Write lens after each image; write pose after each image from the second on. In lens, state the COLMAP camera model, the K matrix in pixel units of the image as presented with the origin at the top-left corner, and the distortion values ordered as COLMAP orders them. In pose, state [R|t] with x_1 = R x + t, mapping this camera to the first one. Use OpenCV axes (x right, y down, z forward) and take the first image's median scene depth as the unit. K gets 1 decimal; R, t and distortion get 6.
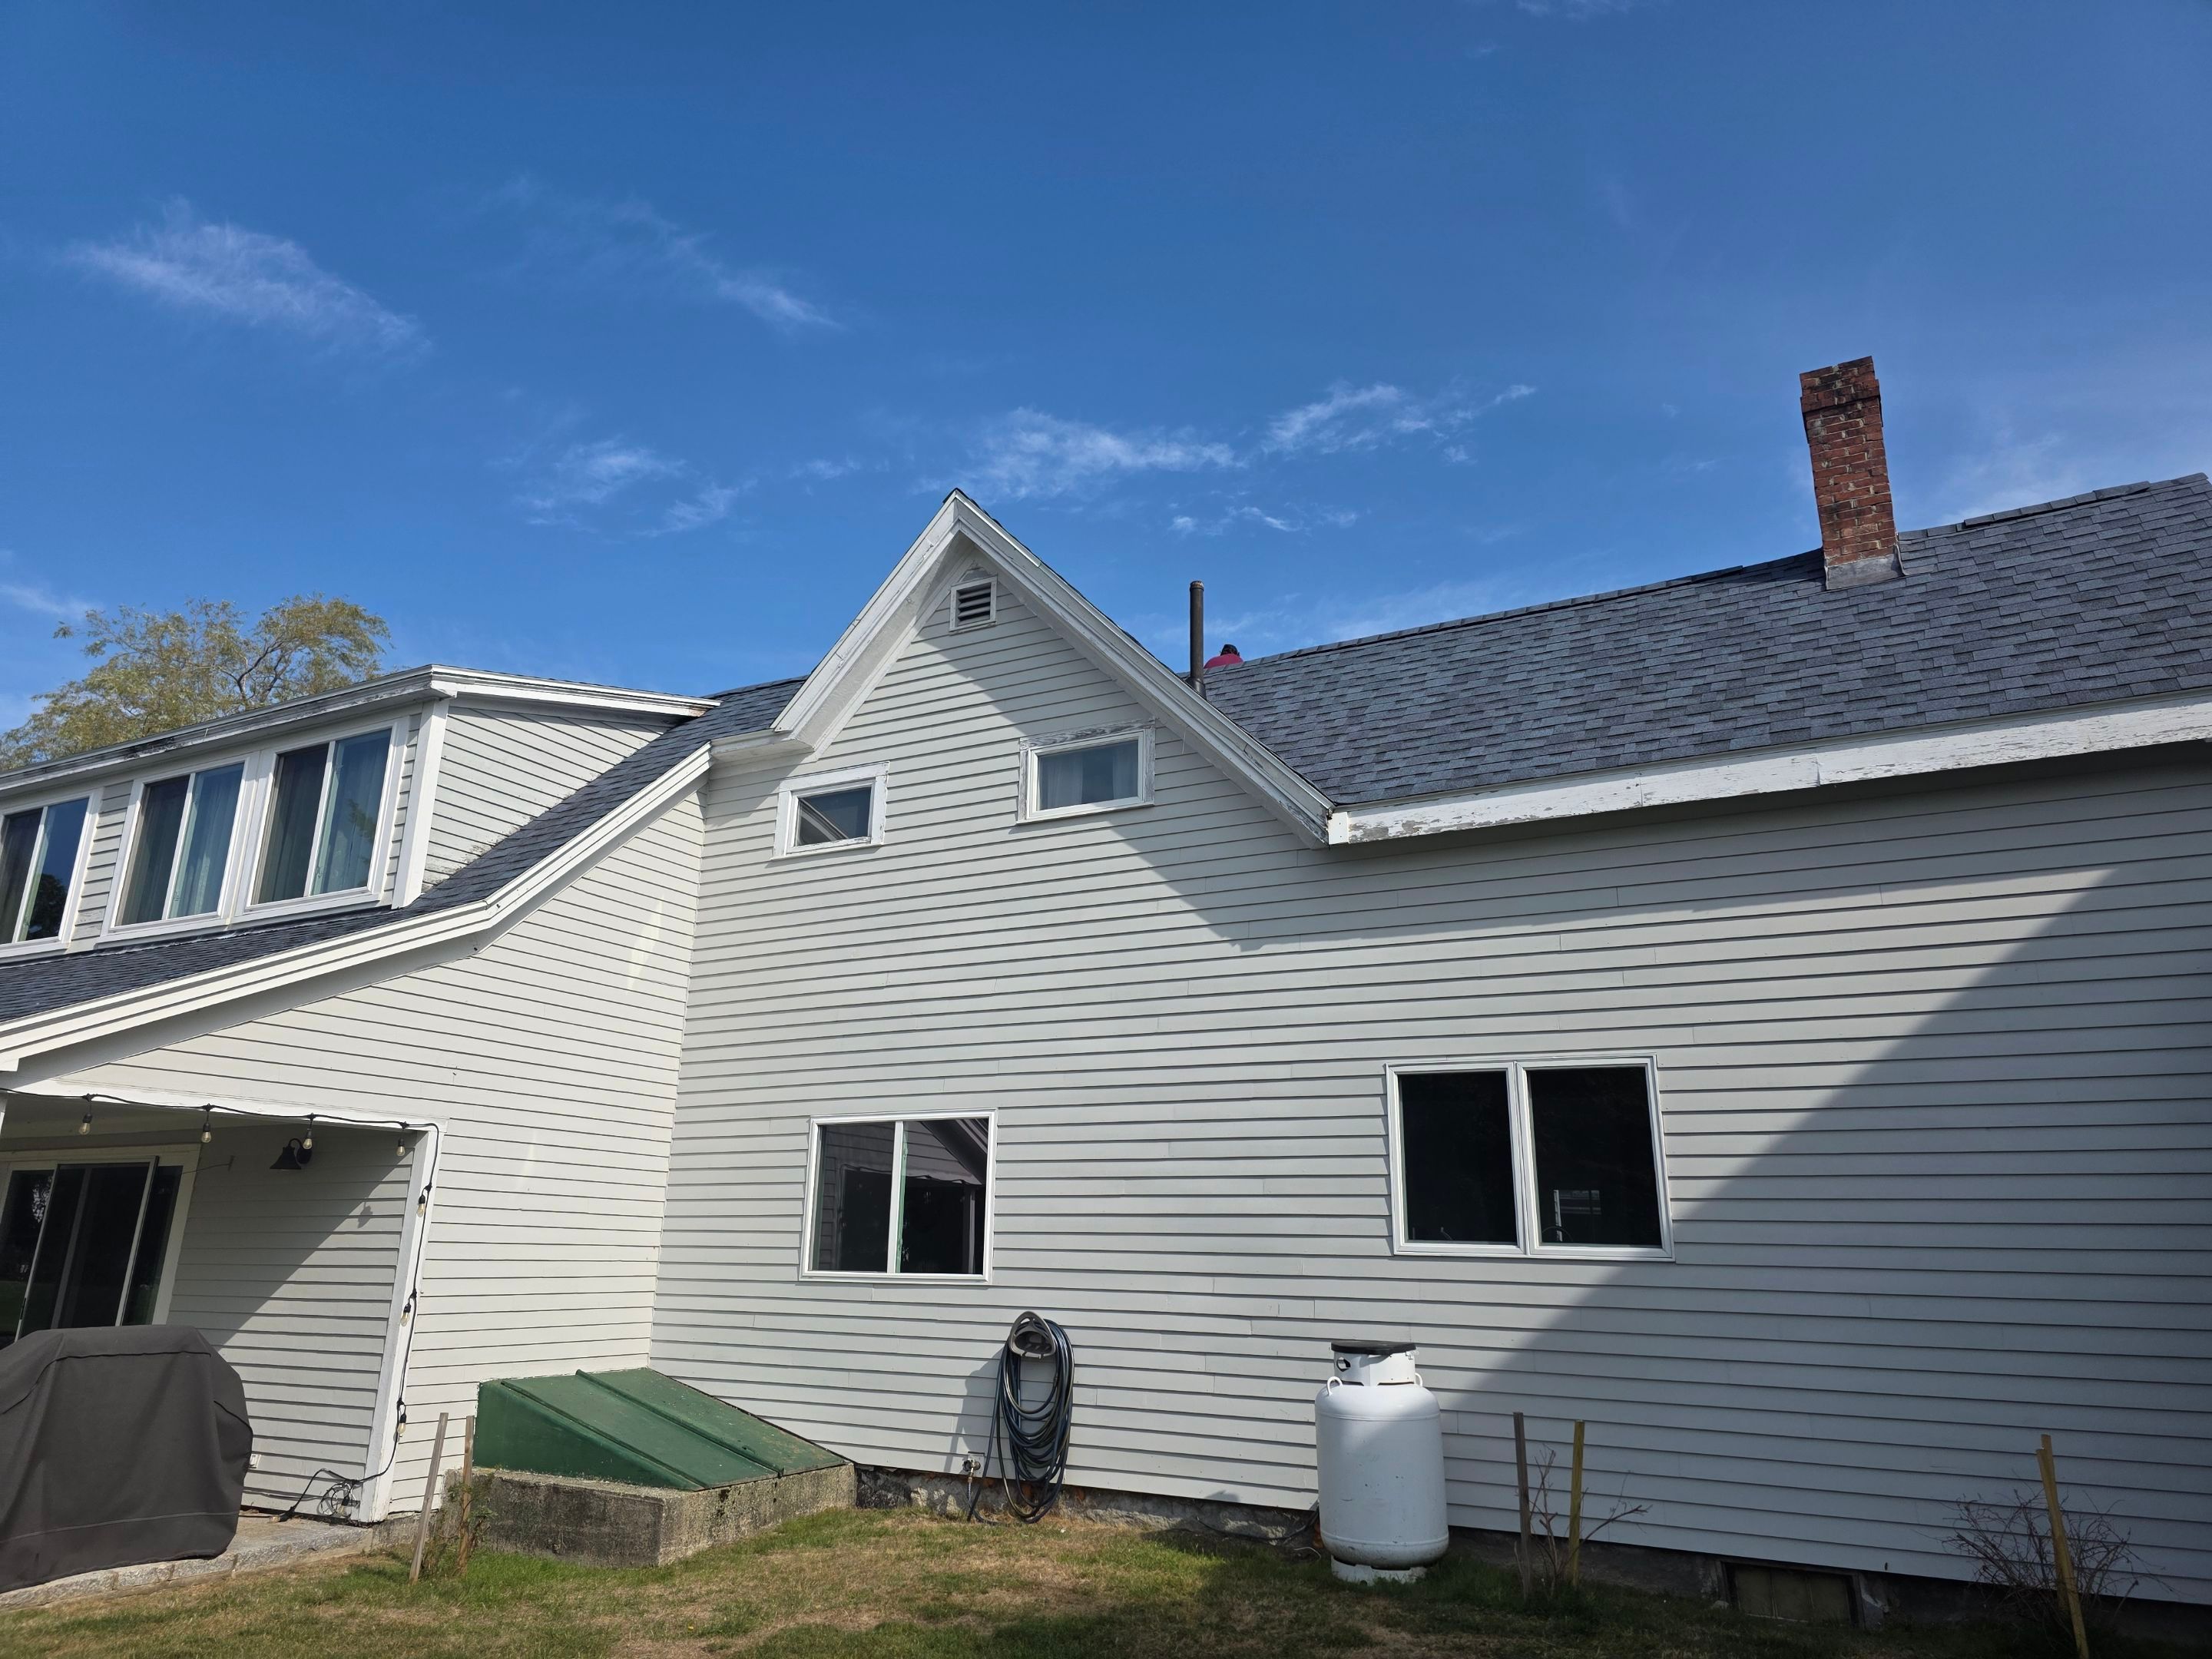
lens RADIAL K [[1506.1, 0, 1103.3], [0, 1506.1, 823.3], [0, 0, 1]] dist [0.059495, -0.002142]
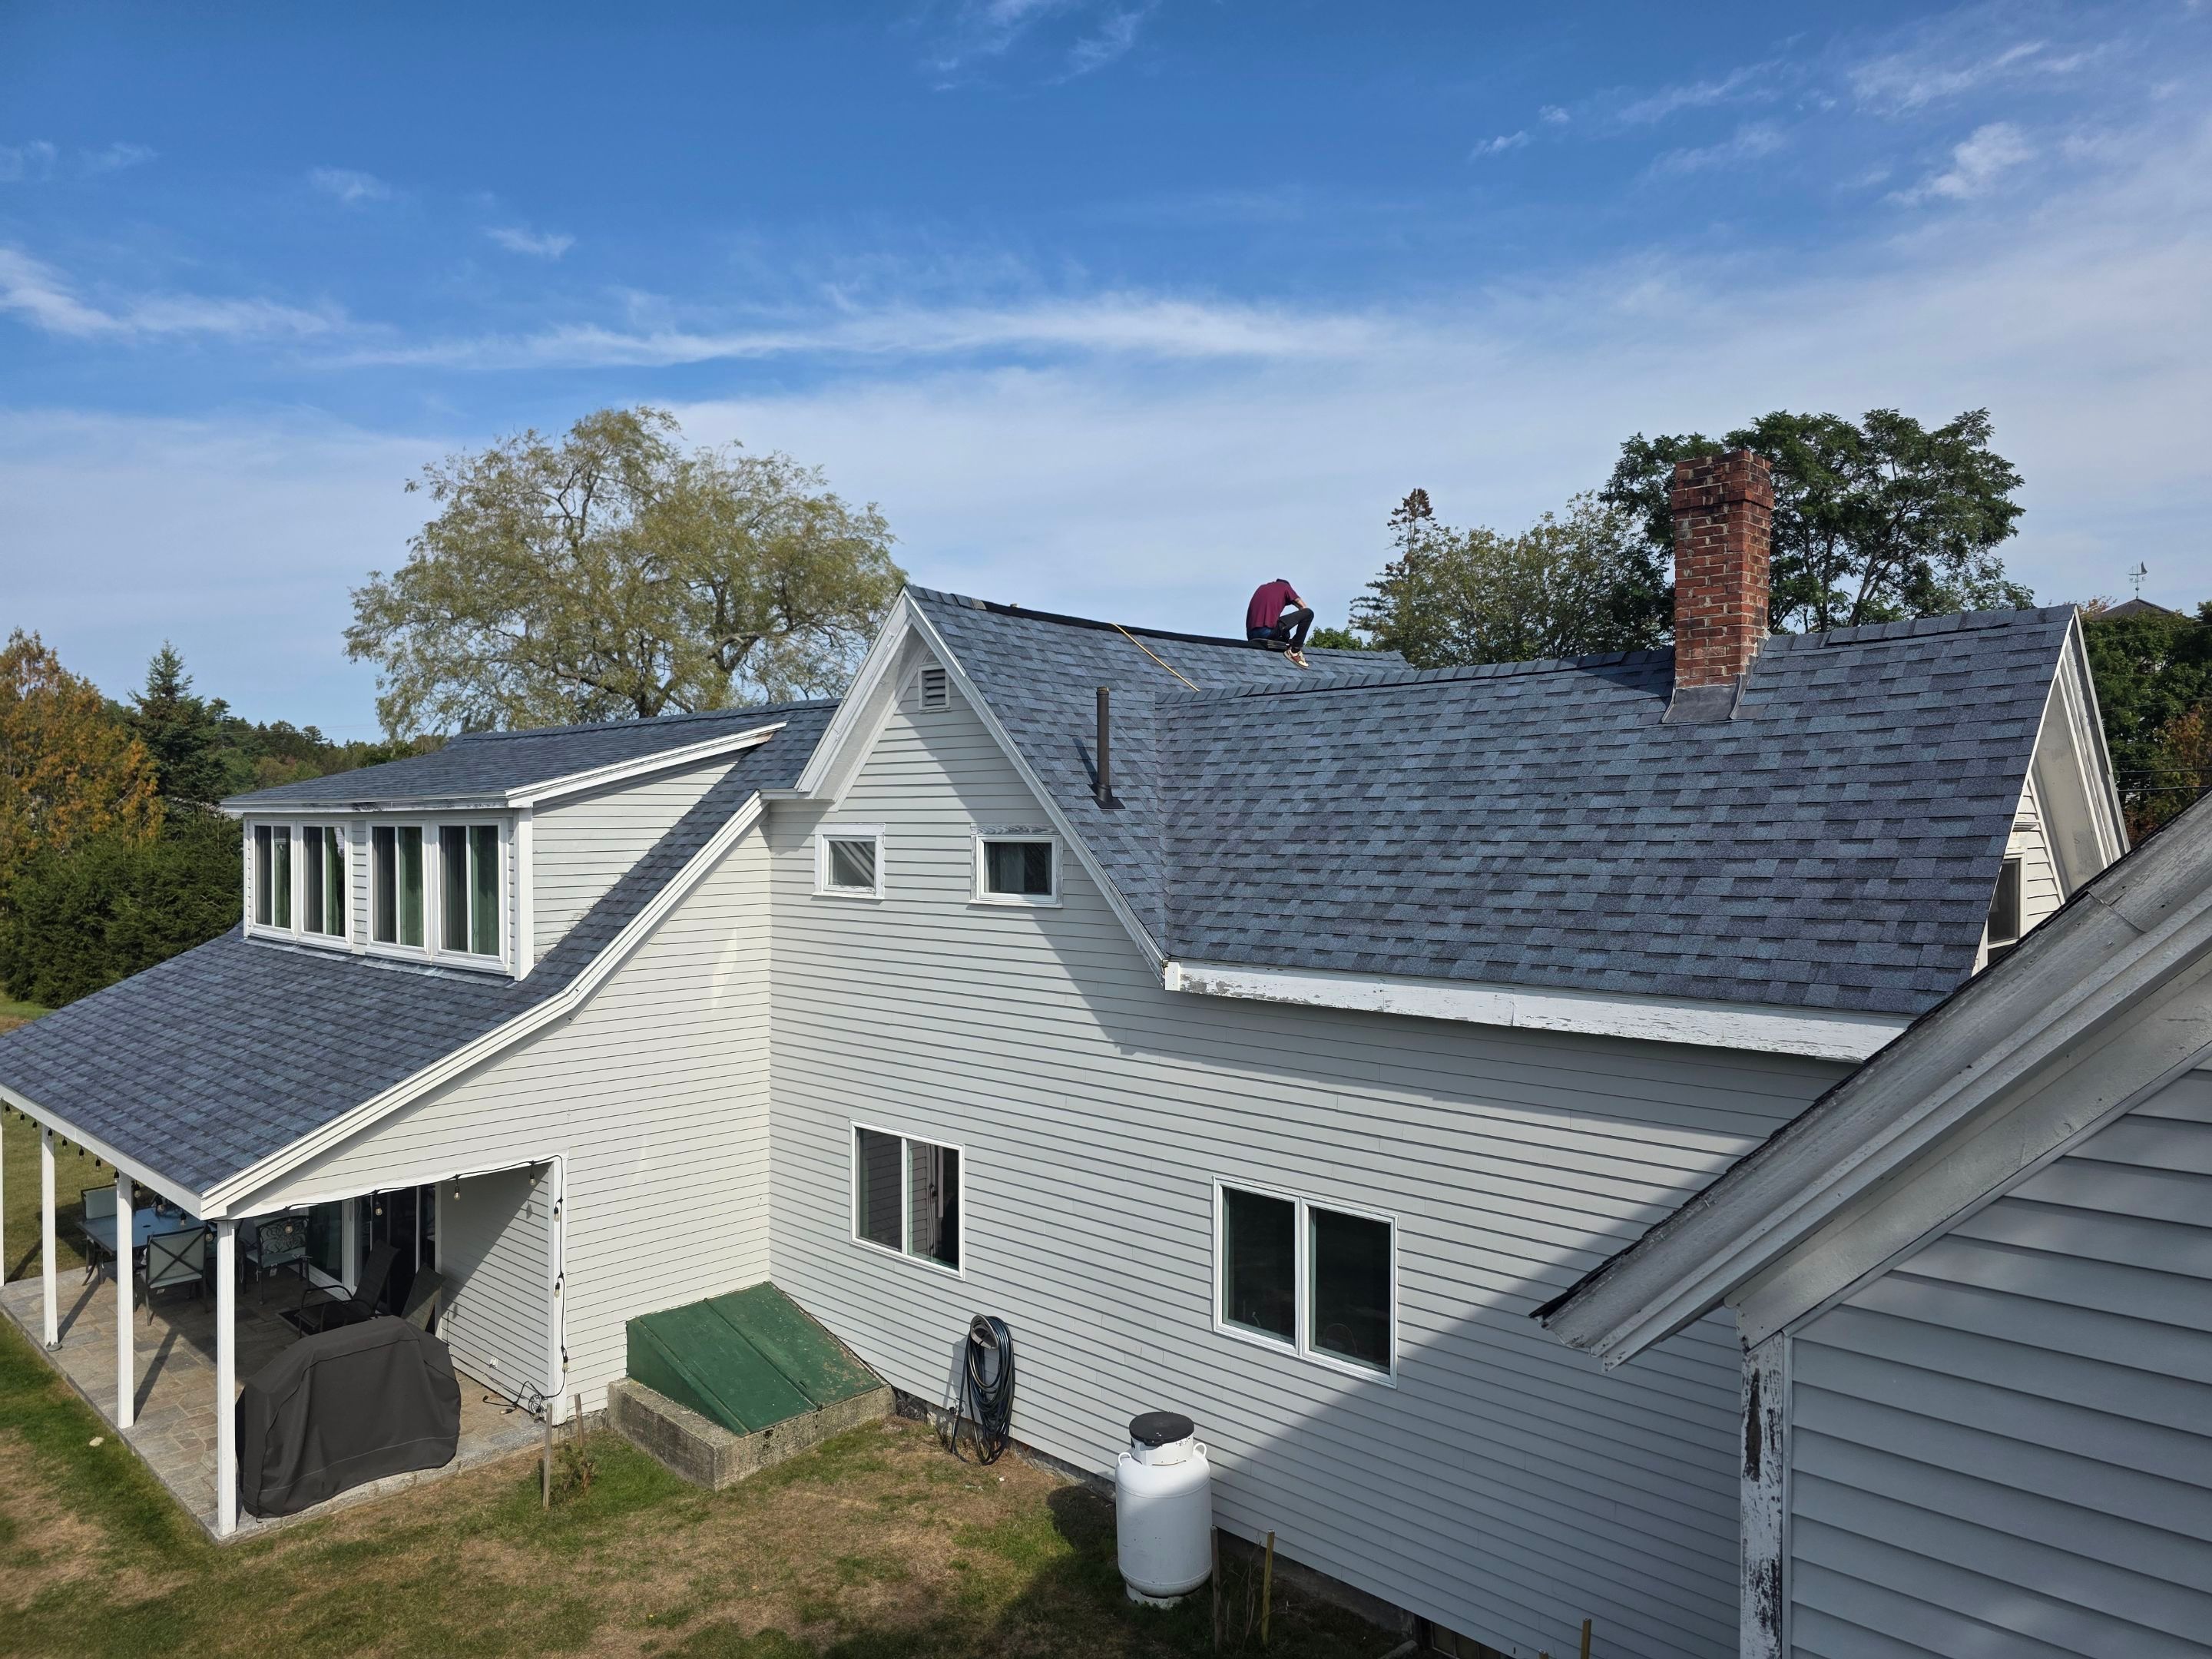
lens RADIAL K [[1511.6, 0, 1105.4], [0, 1511.6, 871.4], [0, 0, 1]] dist [0.083847, -0.001028]
pose [[0.961719, -0.012928, -0.273734, 0.389038], [0.096329, 0.951089, 0.293515, -0.381202], [0.256550, -0.308647, 0.915925, -0.033806]]
